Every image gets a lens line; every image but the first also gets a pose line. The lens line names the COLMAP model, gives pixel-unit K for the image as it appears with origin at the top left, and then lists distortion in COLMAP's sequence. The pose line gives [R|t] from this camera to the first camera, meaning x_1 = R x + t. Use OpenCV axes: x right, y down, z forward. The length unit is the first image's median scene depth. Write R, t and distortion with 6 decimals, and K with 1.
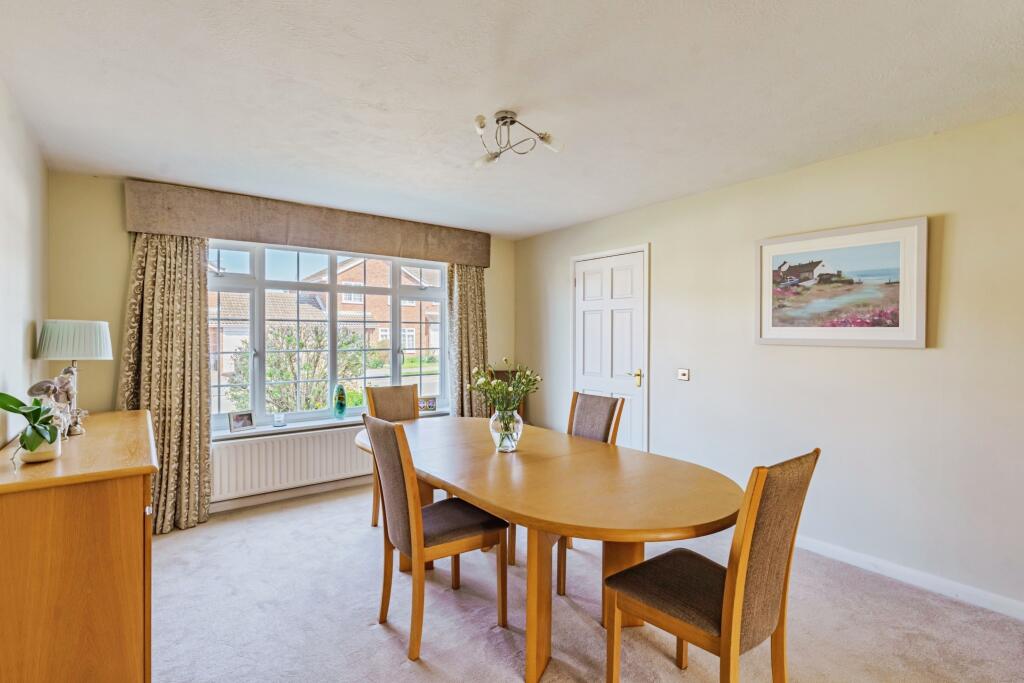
lens RADIAL K [[485.5, 0, 512.0], [0, 485.5, 341.5], [0, 0, 1]] dist [0.000197, -0.000104]
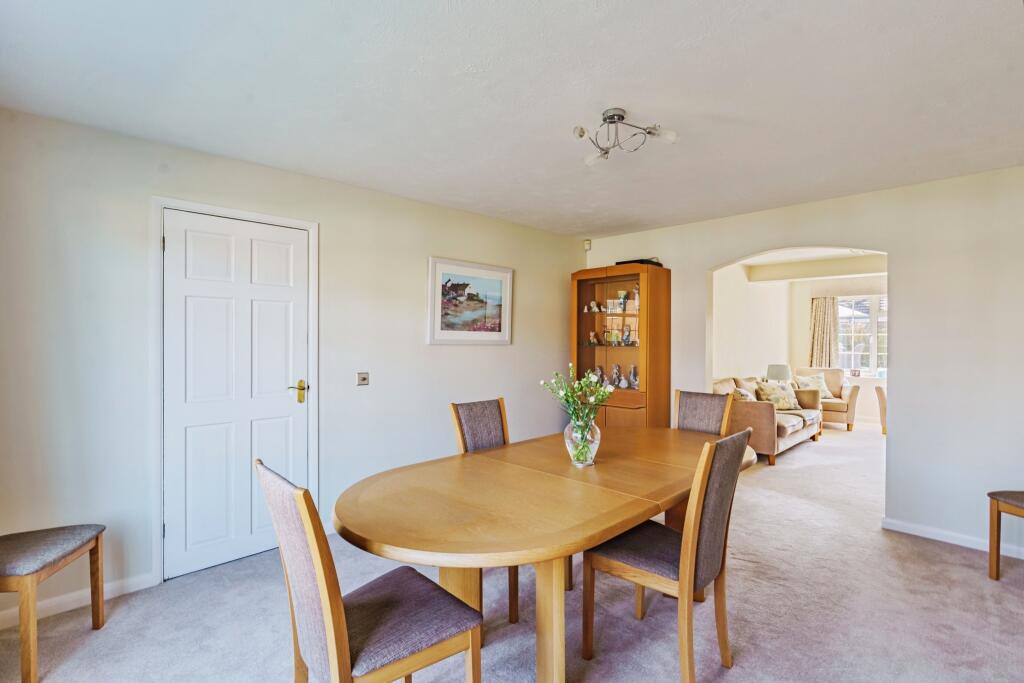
lens RADIAL K [[485.5, 0, 512.0], [0, 485.5, 341.5], [0, 0, 1]] dist [0.000197, -0.000104]
pose [[-0.127373, -0.017337, 0.991703, -0.741403], [0.002885, 0.999837, 0.017849, -0.024079], [-0.991851, 0.005134, -0.127302, 1.023890]]
